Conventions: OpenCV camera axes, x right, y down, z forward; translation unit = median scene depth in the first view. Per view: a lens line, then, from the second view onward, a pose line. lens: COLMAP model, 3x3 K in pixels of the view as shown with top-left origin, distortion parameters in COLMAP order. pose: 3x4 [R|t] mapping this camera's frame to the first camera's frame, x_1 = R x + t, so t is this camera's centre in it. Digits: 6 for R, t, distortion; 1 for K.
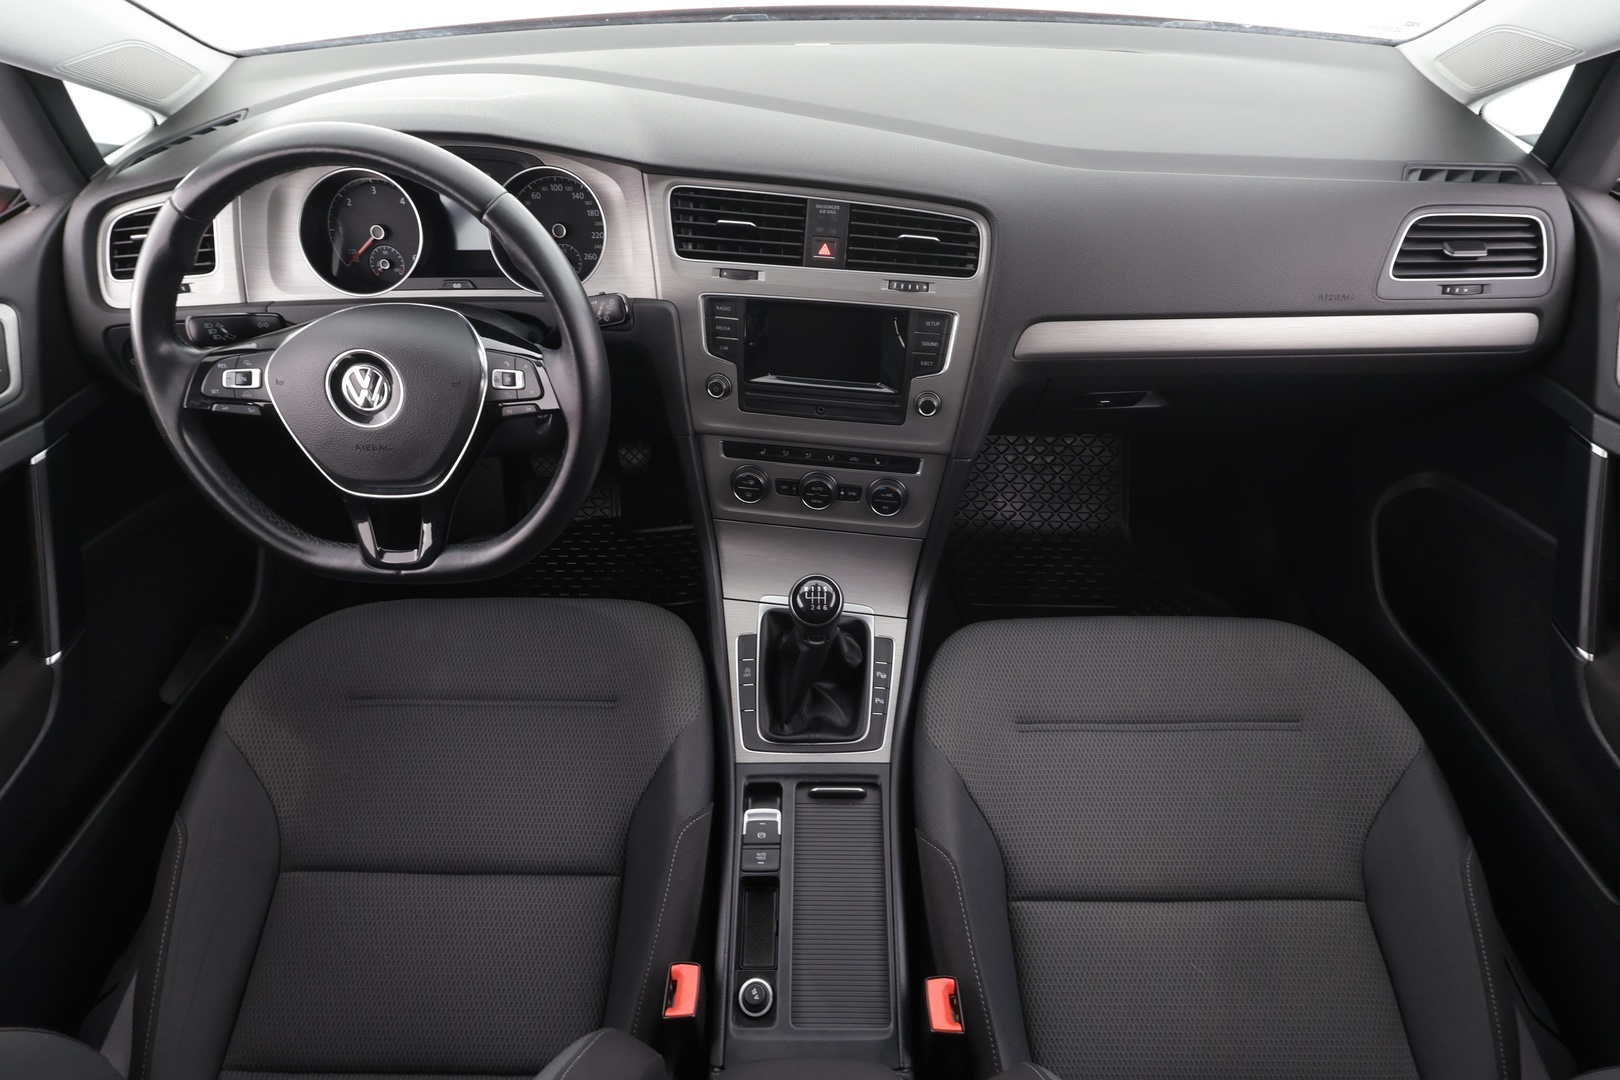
lens RADIAL K [[826.1, 0, 808.8], [0, 826.1, 544.2], [0, 0, 1]] dist [-0.009957, 0.005573]
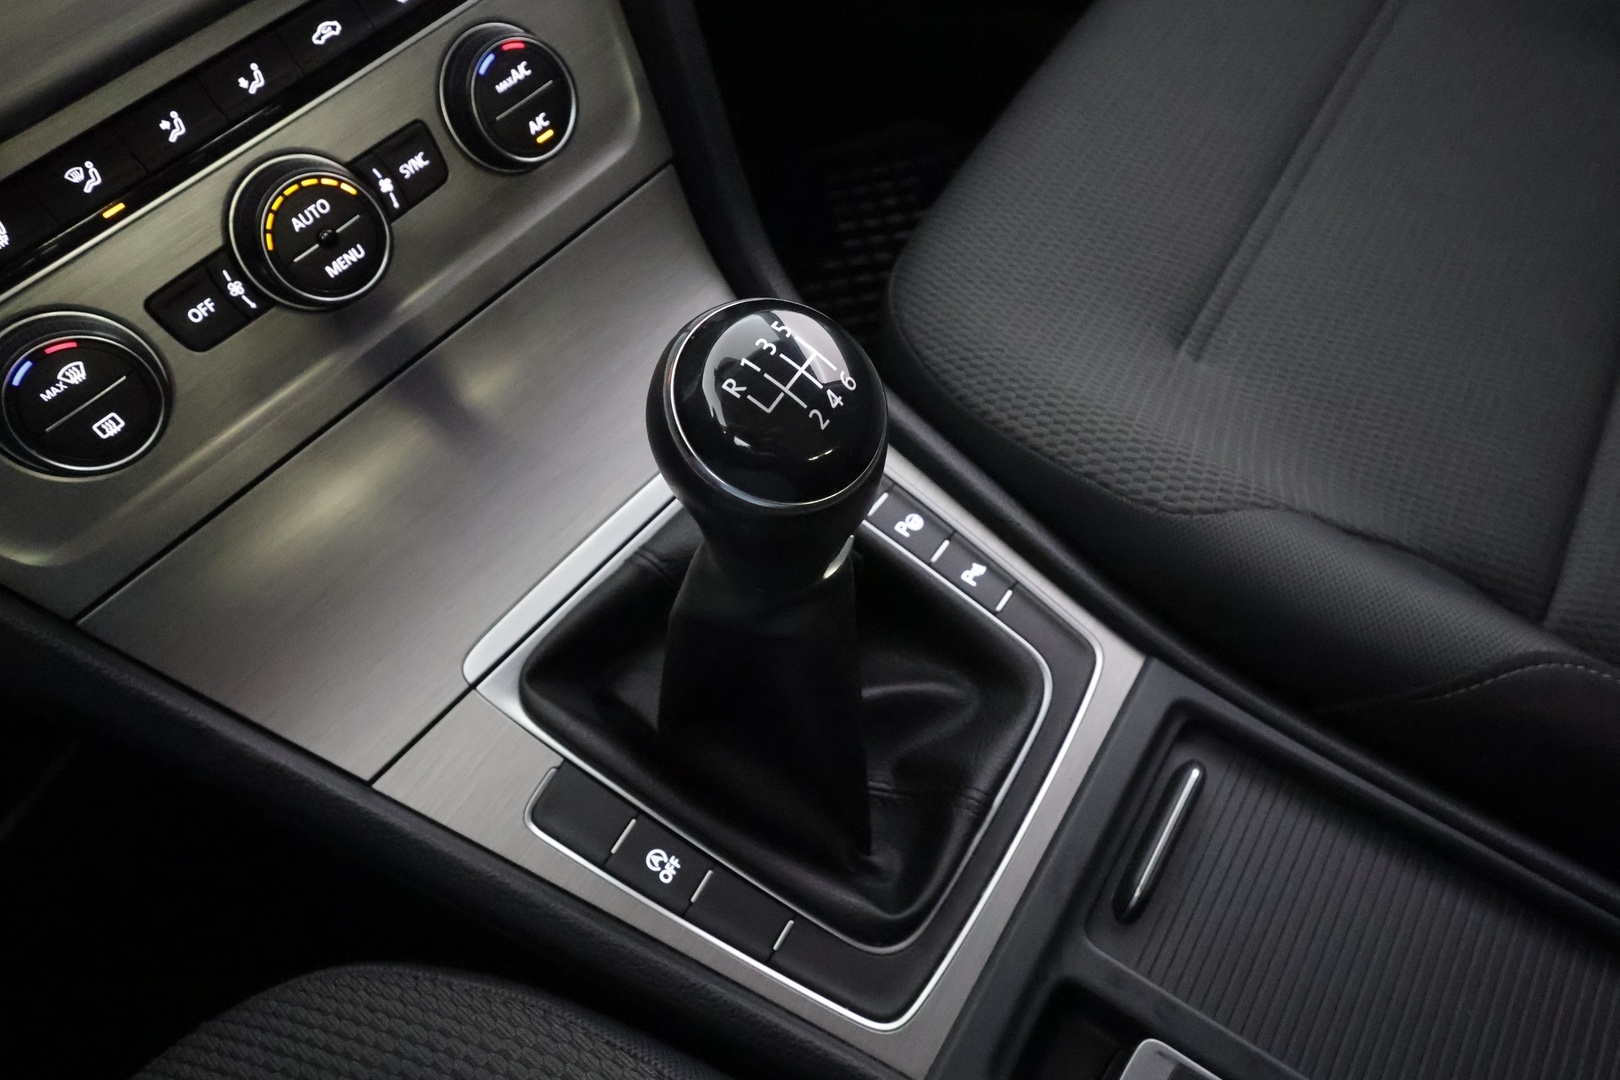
lens RADIAL K [[1027.3, 0, 804.8], [0, 1027.3, 539.0], [0, 0, 1]] dist [0.002339, -0.001594]
pose [[0.539403, -0.729572, 0.420440, -0.127312], [0.686918, 0.670039, 0.281410, 0.017708], [-0.487020, 0.137014, 0.862577, 0.732881]]
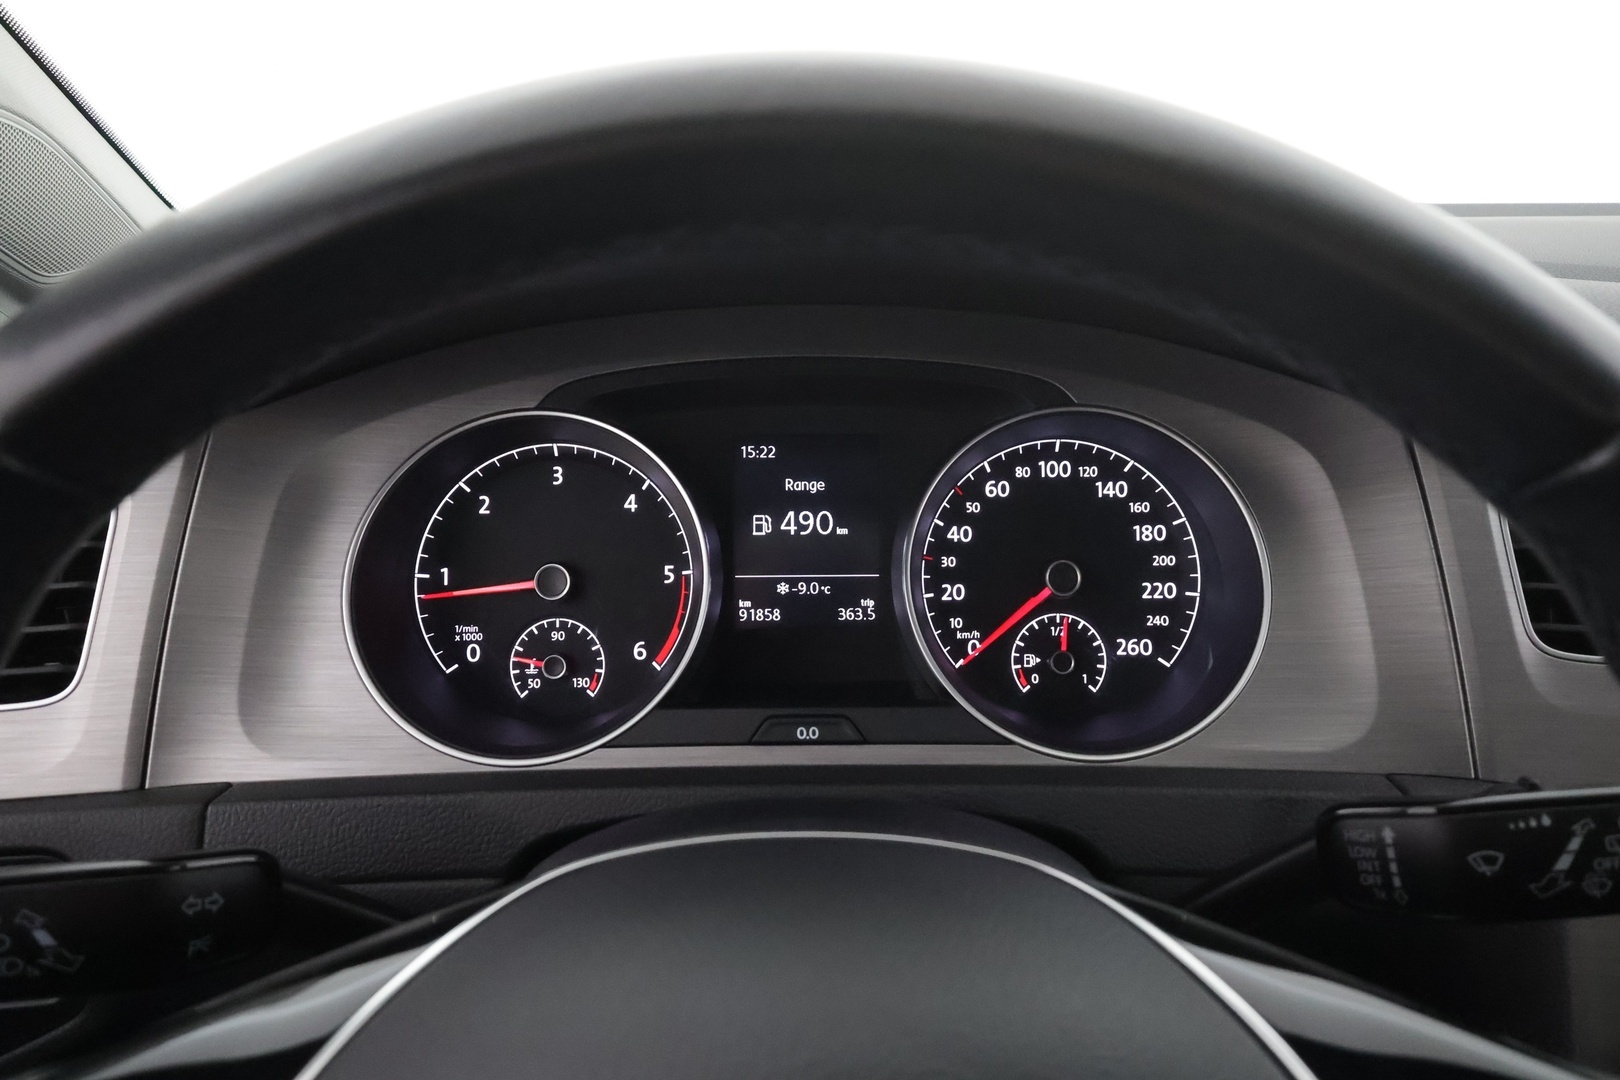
lens RADIAL K [[1107.3, 0, 812.7], [0, 1107.3, 551.6], [0, 0, 1]] dist [0.003689, -0.004000]
pose [[0.999999, -0.001583, 0.000596, -0.446066], [0.001689, 0.914039, -0.405623, -0.213067], [0.000097, 0.405624, 0.914040, 0.604191]]
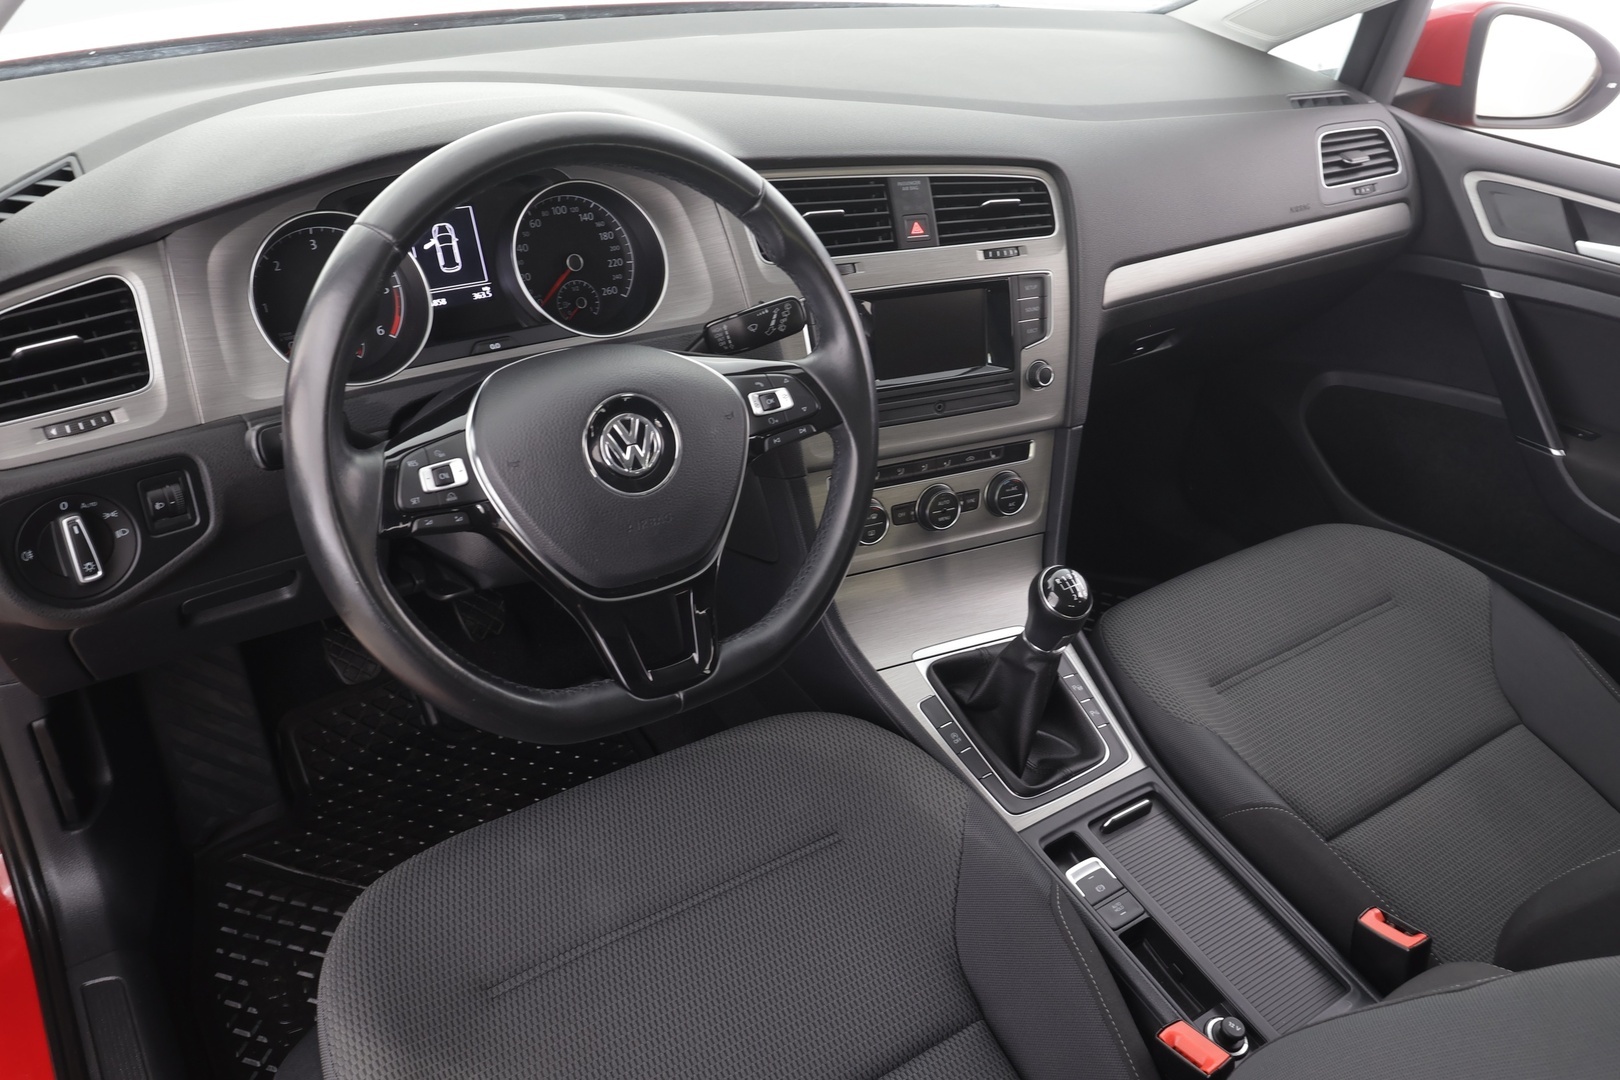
lens RADIAL K [[1216.2, 0, 808.3], [0, 1216.2, 546.6], [0, 0, 1]] dist [-0.011970, 0.019240]
pose [[0.825374, -0.255934, 0.503245, -0.819765], [0.344367, 0.934558, -0.089512, 0.042316], [-0.447403, 0.247182, 0.859495, 0.005436]]
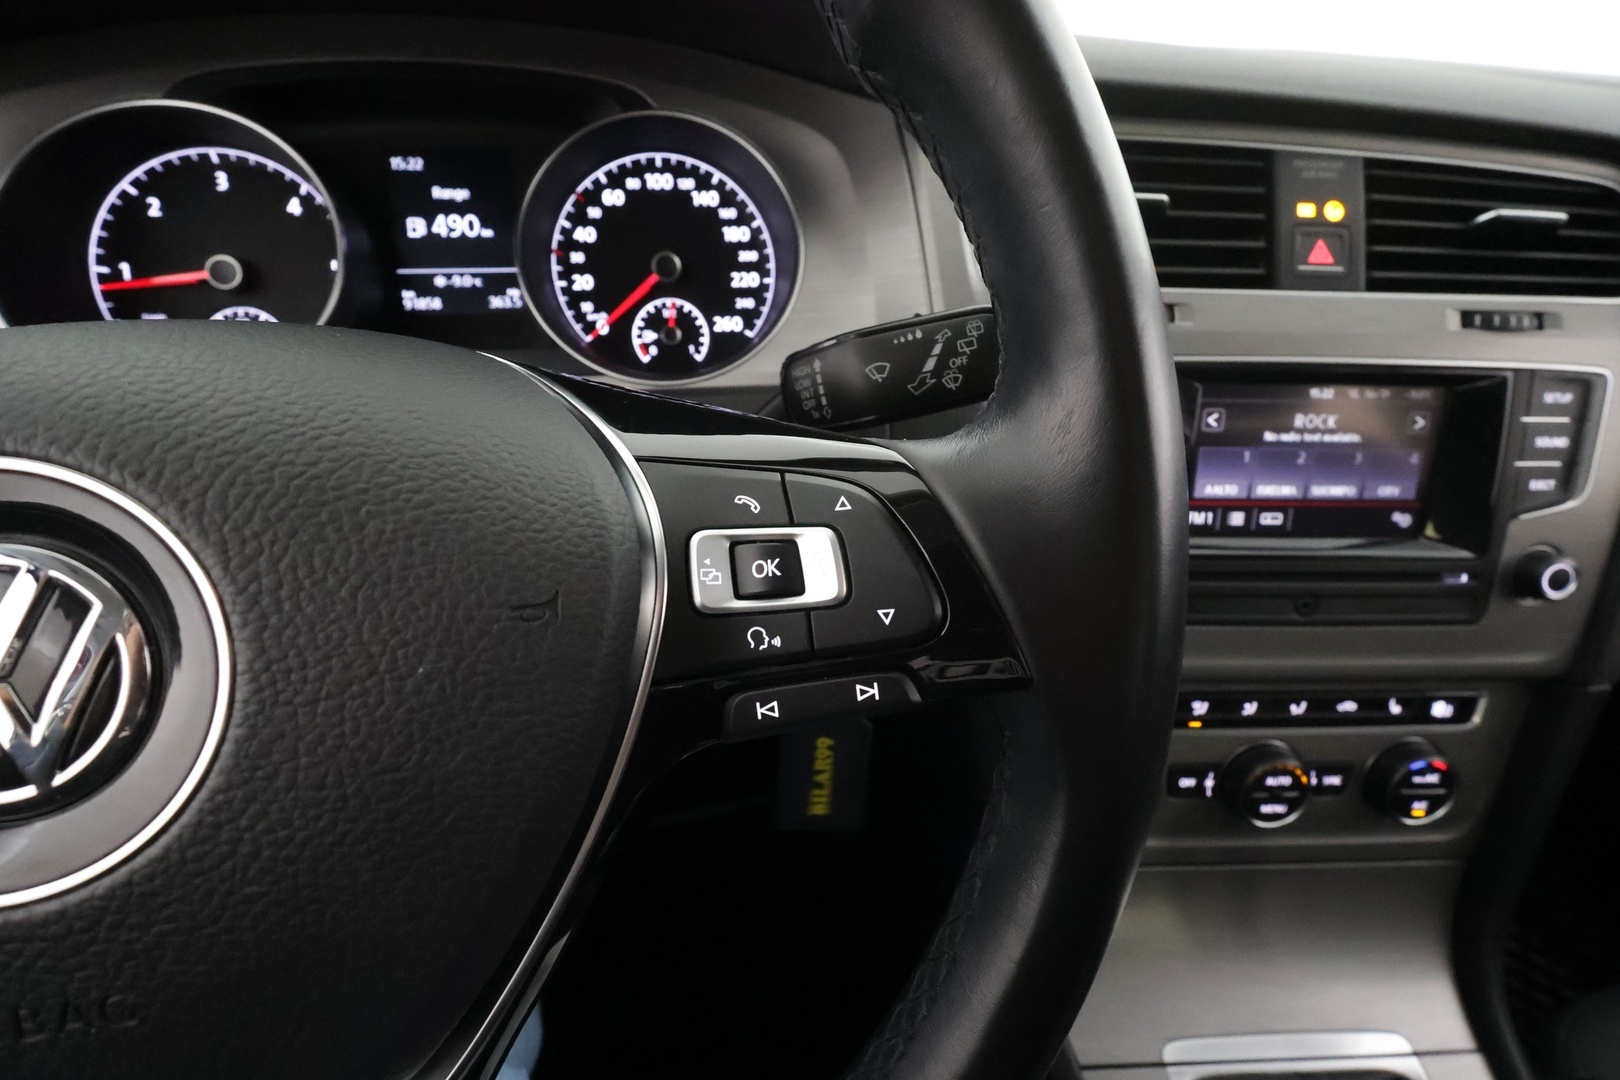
lens RADIAL K [[754.5, 0, 812.4], [0, 754.5, 548.5], [0, 0, 1]] dist [-0.002725, -0.000631]
pose [[0.983654, -0.067993, 0.166738, -0.329297], [0.107021, 0.965431, -0.237674, -0.131551], [-0.144814, 0.251634, 0.956927, 0.679818]]
